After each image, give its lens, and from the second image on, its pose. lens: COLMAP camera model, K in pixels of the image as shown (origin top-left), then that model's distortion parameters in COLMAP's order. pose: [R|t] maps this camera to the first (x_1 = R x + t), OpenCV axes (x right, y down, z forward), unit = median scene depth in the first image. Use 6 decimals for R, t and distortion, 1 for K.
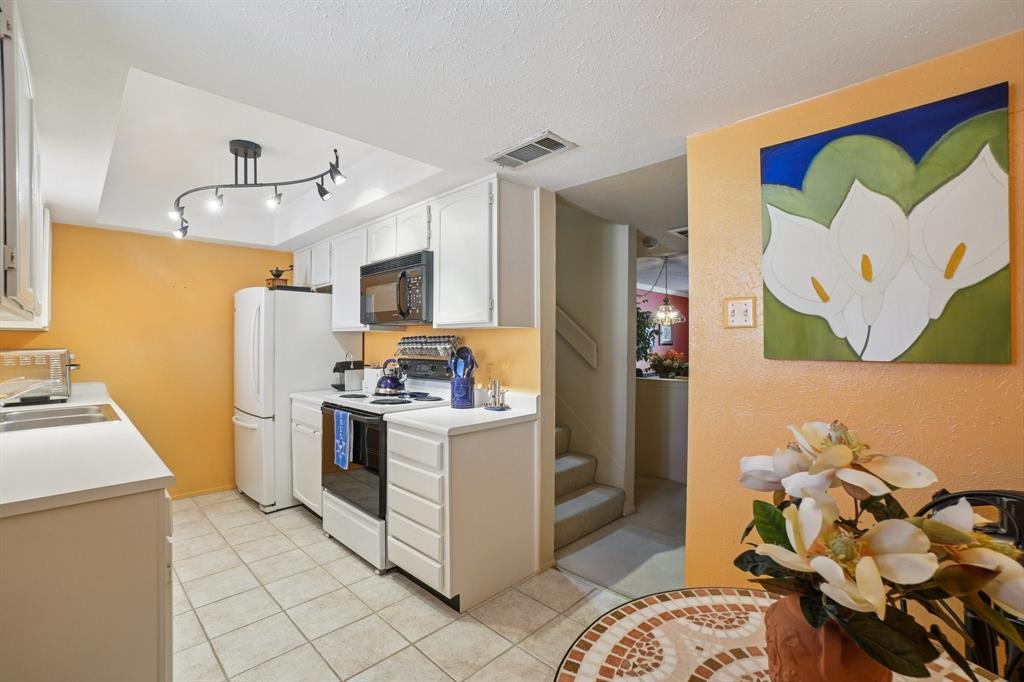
lens RADIAL K [[449.0, 0, 503.4], [0, 449.0, 339.1], [0, 0, 1]] dist [-0.060932, 0.019435]
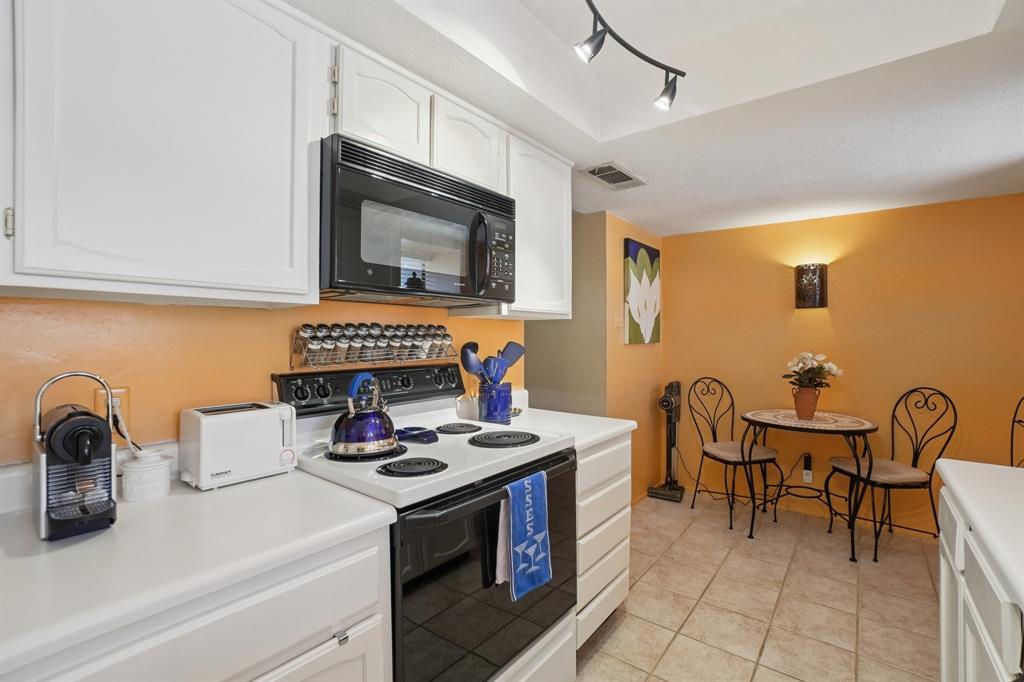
lens RADIAL K [[449.0, 0, 503.4], [0, 449.0, 339.1], [0, 0, 1]] dist [-0.060932, 0.019435]
pose [[-0.091522, -0.002066, 0.995801, -0.769708], [-0.002114, 0.999996, 0.001880, 0.010216], [-0.995801, -0.001933, -0.091526, 0.979153]]
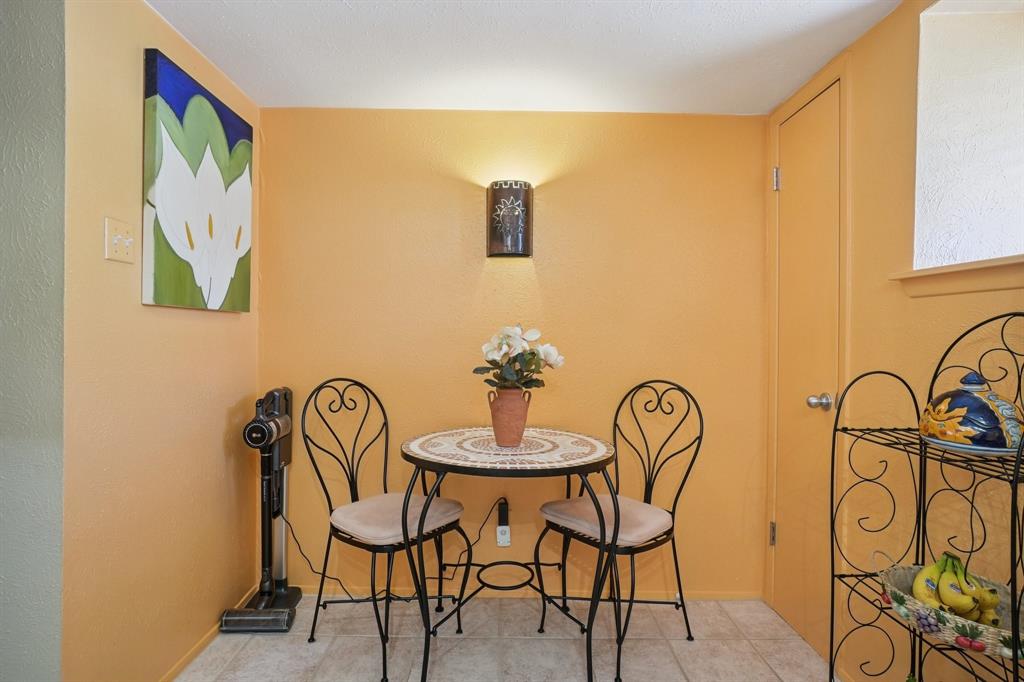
lens RADIAL K [[535.5, 0, 526.6], [0, 535.5, 341.9], [0, 0, 1]] dist [-0.018643, 0.000033]
pose [[-0.735705, -0.014929, 0.677138, -0.334768], [-0.015088, 0.999870, 0.005652, 0.054701], [-0.677134, -0.006059, -0.735834, 0.700780]]
